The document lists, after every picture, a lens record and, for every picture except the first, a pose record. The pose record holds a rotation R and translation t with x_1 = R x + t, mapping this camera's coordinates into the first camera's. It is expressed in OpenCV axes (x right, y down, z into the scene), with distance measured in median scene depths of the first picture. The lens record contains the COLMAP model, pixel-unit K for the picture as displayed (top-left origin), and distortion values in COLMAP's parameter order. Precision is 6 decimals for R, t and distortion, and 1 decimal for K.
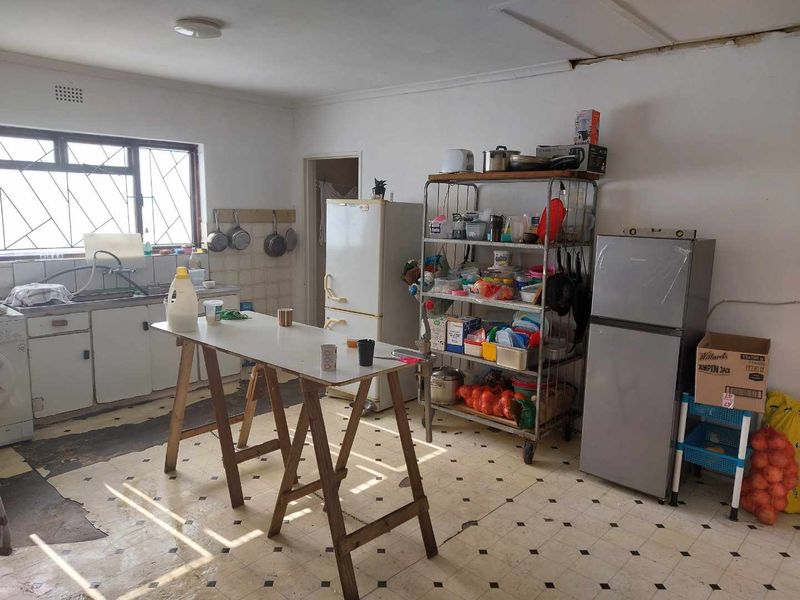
lens RADIAL K [[590.5, 0, 399.4], [0, 590.5, 301.7], [0, 0, 1]] dist [0.002978, -0.028844]
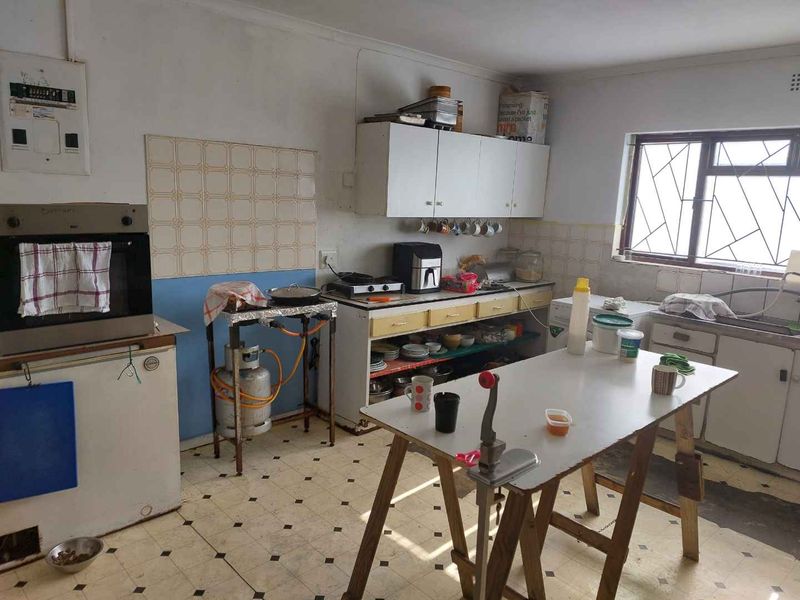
lens RADIAL K [[590.5, 0, 399.5], [0, 590.5, 300.3], [0, 0, 1]] dist [0.002978, -0.028844]
pose [[-0.129132, 0.158290, -0.978912, 0.365536], [-0.195105, 0.963826, 0.181588, -0.095978], [0.972244, 0.214439, -0.093578, 0.594831]]
